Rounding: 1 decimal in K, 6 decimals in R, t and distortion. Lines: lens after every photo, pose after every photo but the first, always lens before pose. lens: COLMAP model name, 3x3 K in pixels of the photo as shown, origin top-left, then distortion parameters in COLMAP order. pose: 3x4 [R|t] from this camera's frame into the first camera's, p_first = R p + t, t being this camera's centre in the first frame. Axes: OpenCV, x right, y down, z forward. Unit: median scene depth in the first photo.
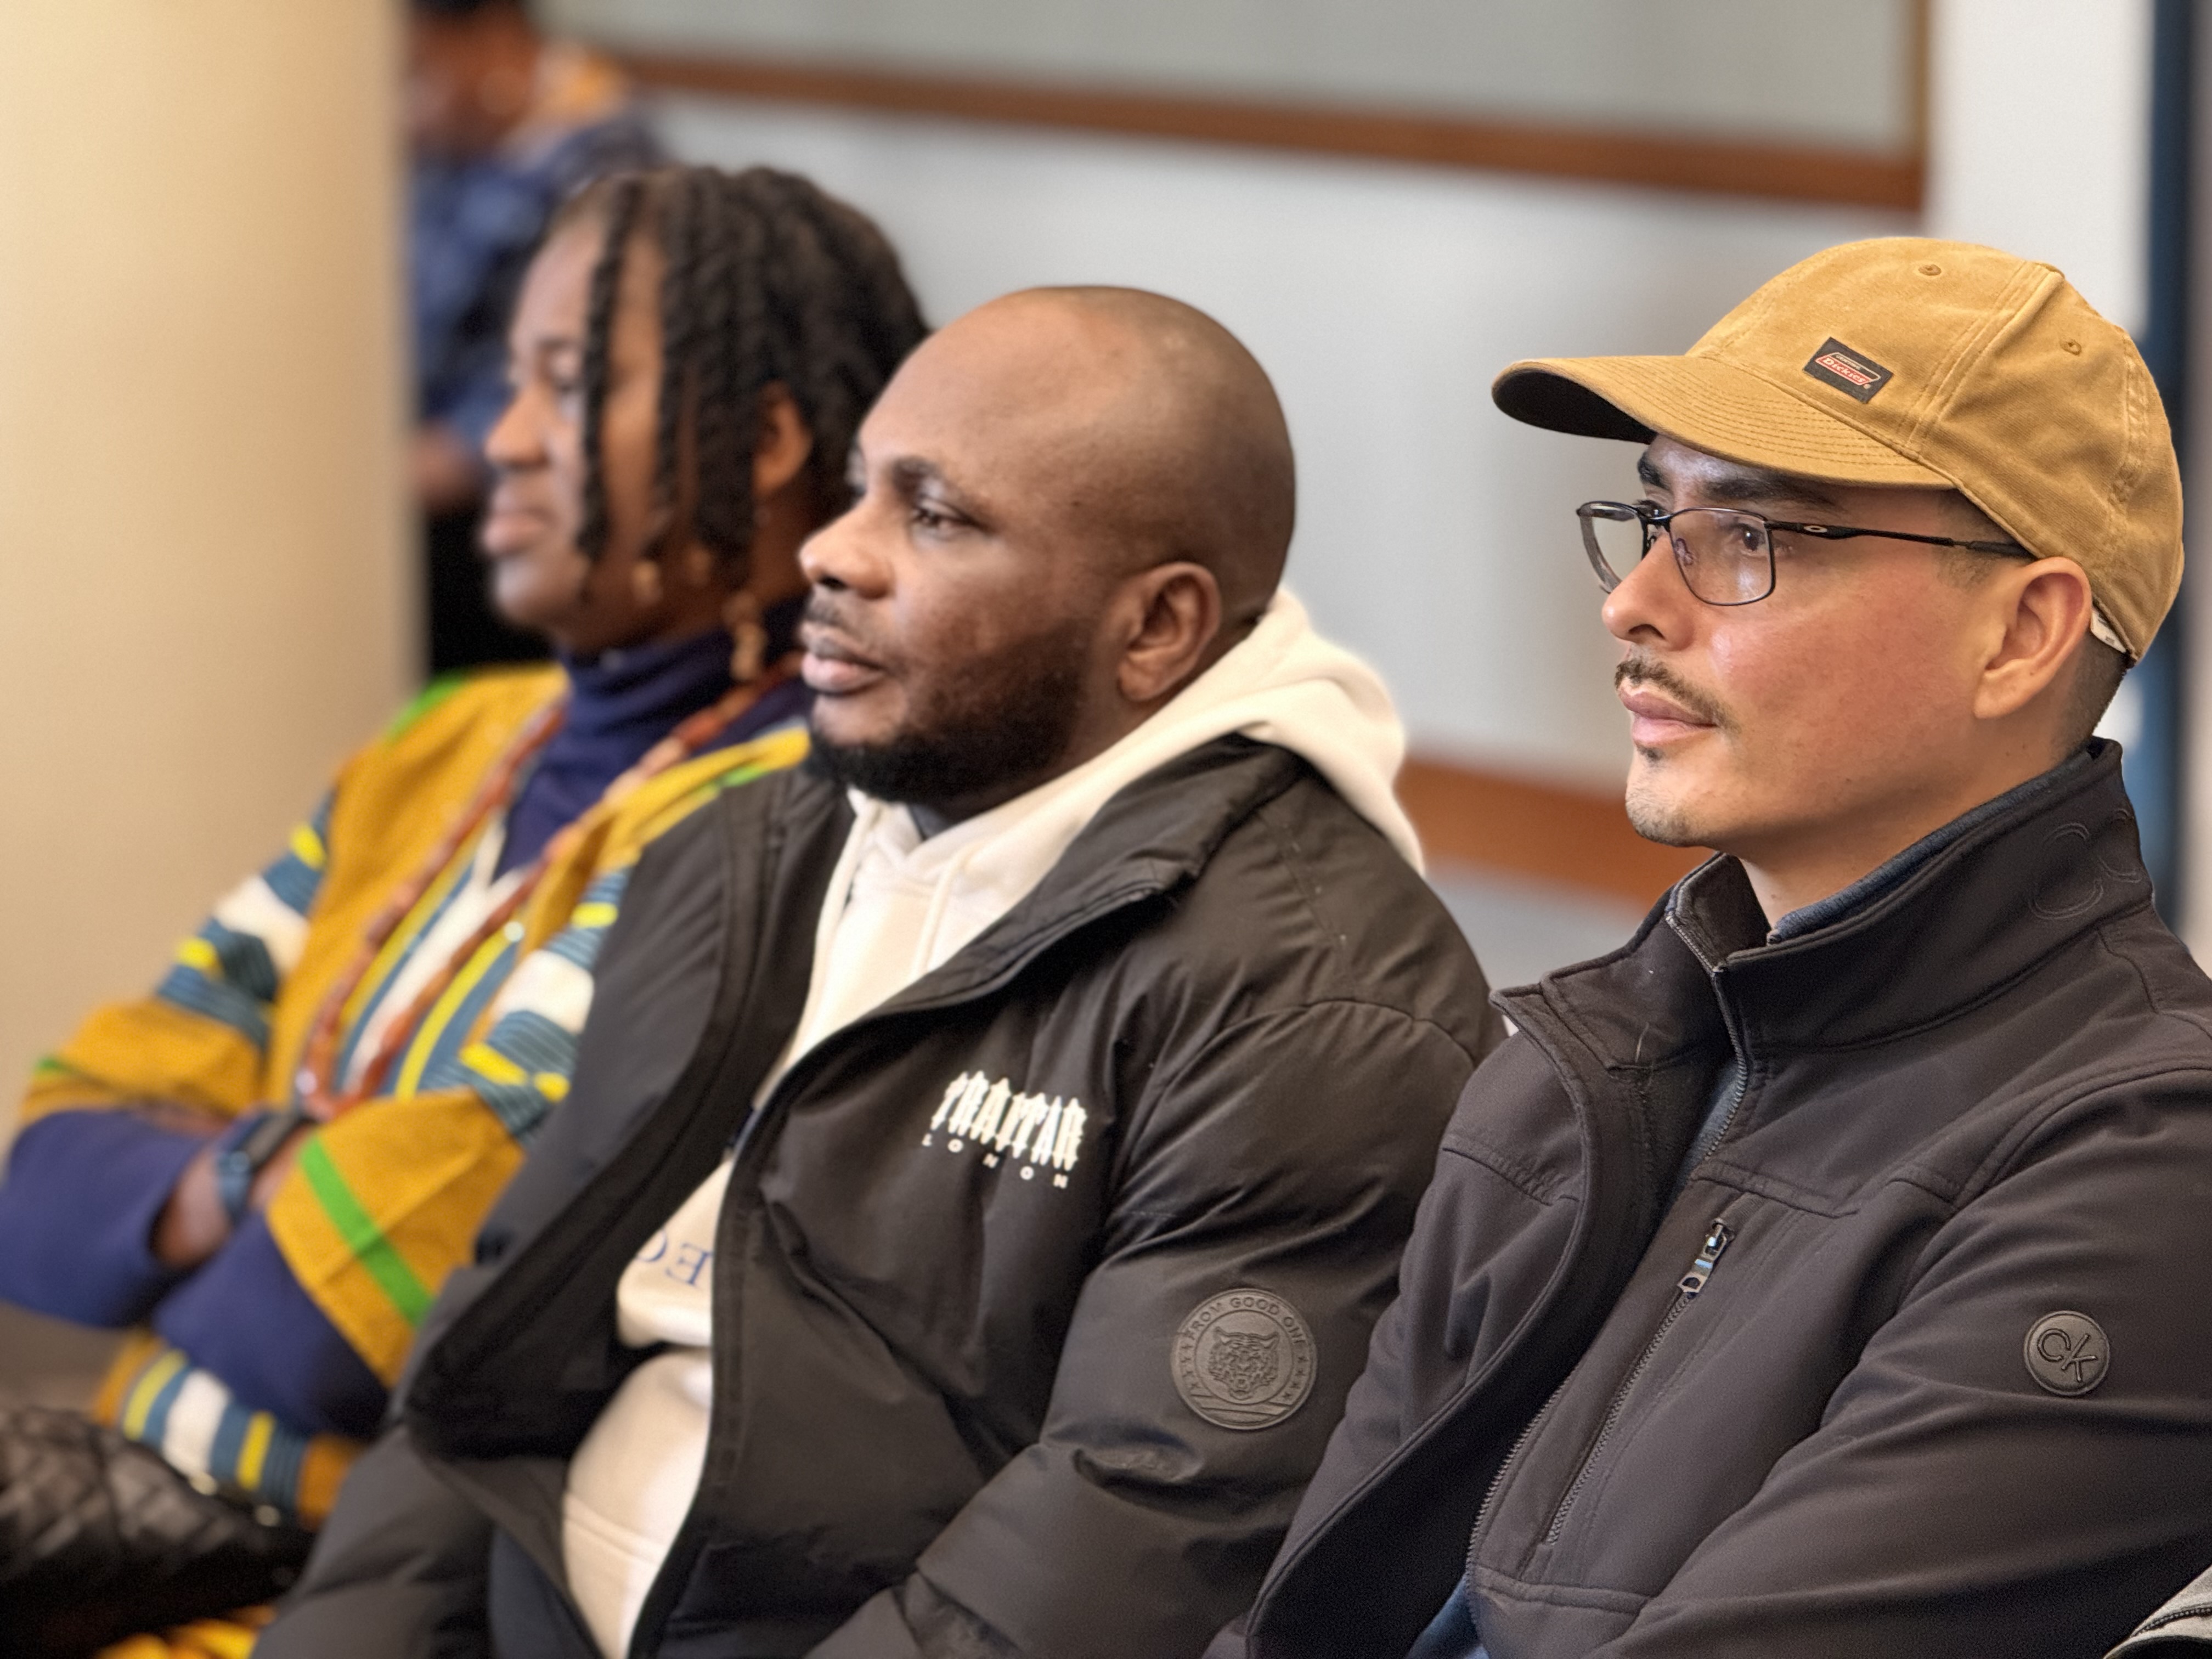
lens RADIAL K [[7731.3, 0, 1105.5], [0, 7731.3, 828.2], [0, 0, 1]] dist [0.174881, 0.000000]
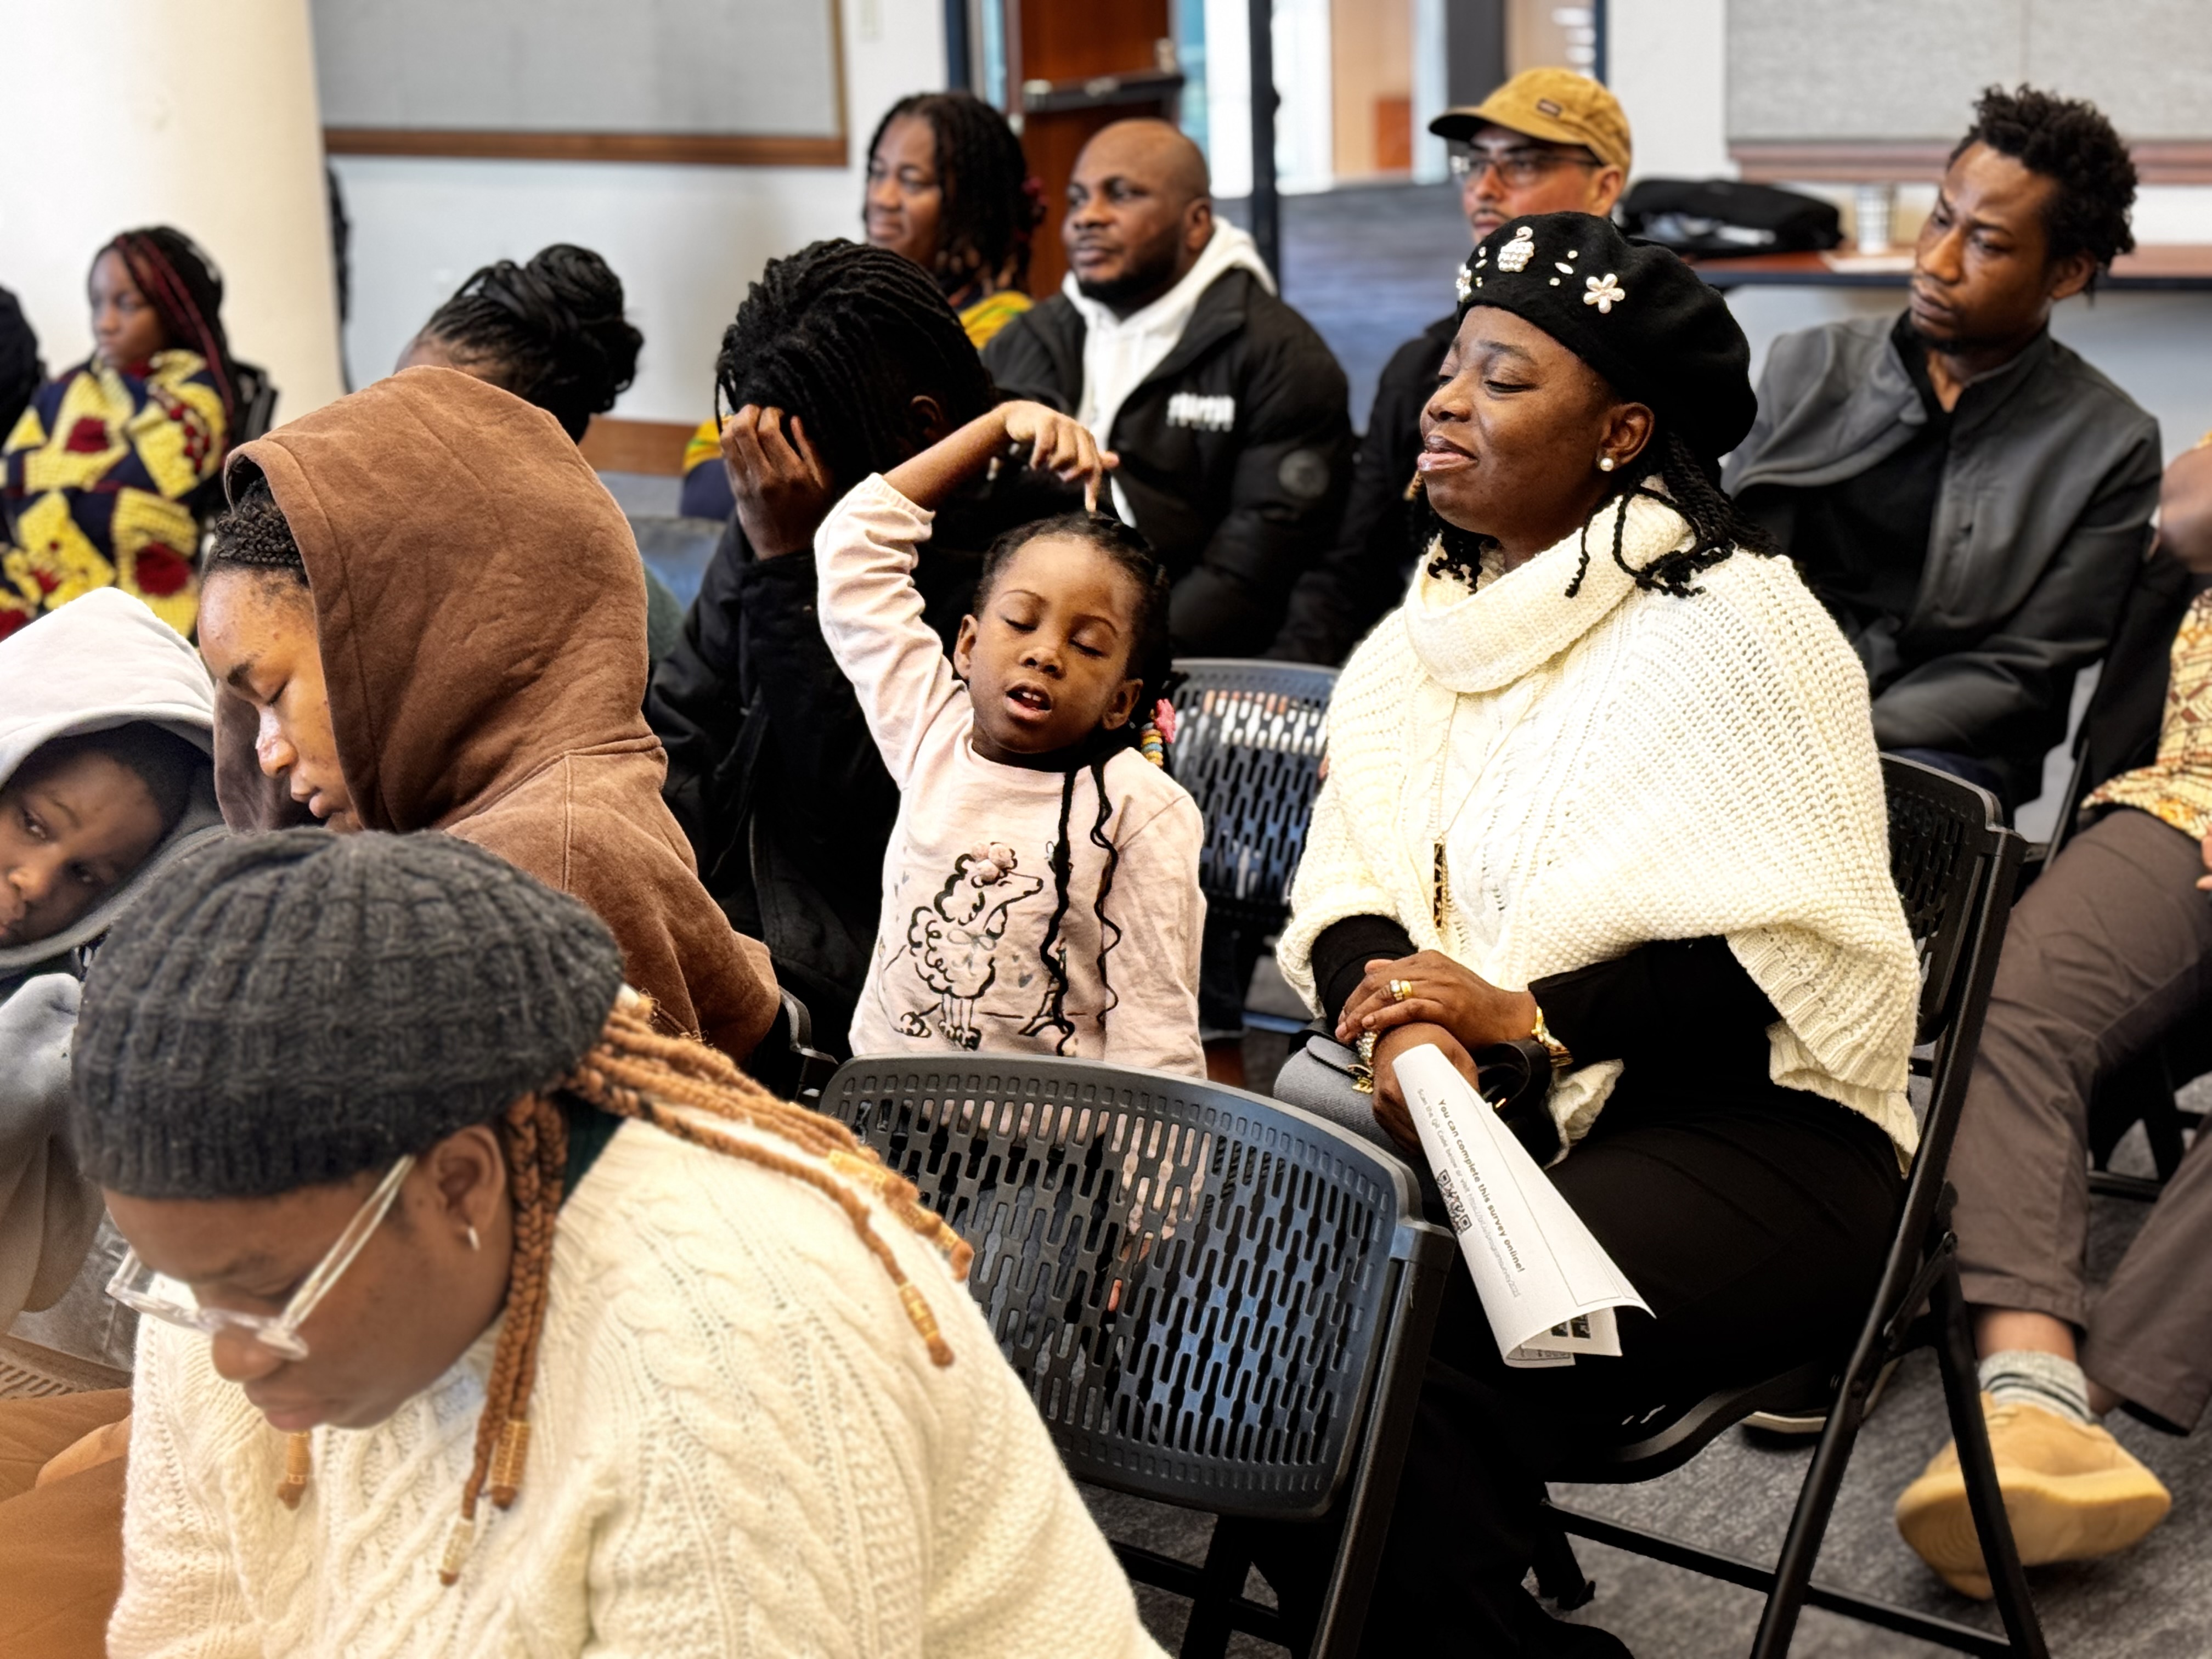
lens RADIAL K [[3992.9, 0, 1106.0], [0, 3992.9, 830.5], [0, 0, 1]] dist [0.070017, 0.000000]
pose [[0.997188, -0.066585, 0.034386, -0.149846], [0.062320, 0.991644, 0.112954, 0.034287], [-0.041620, -0.110494, 0.993005, -0.595403]]
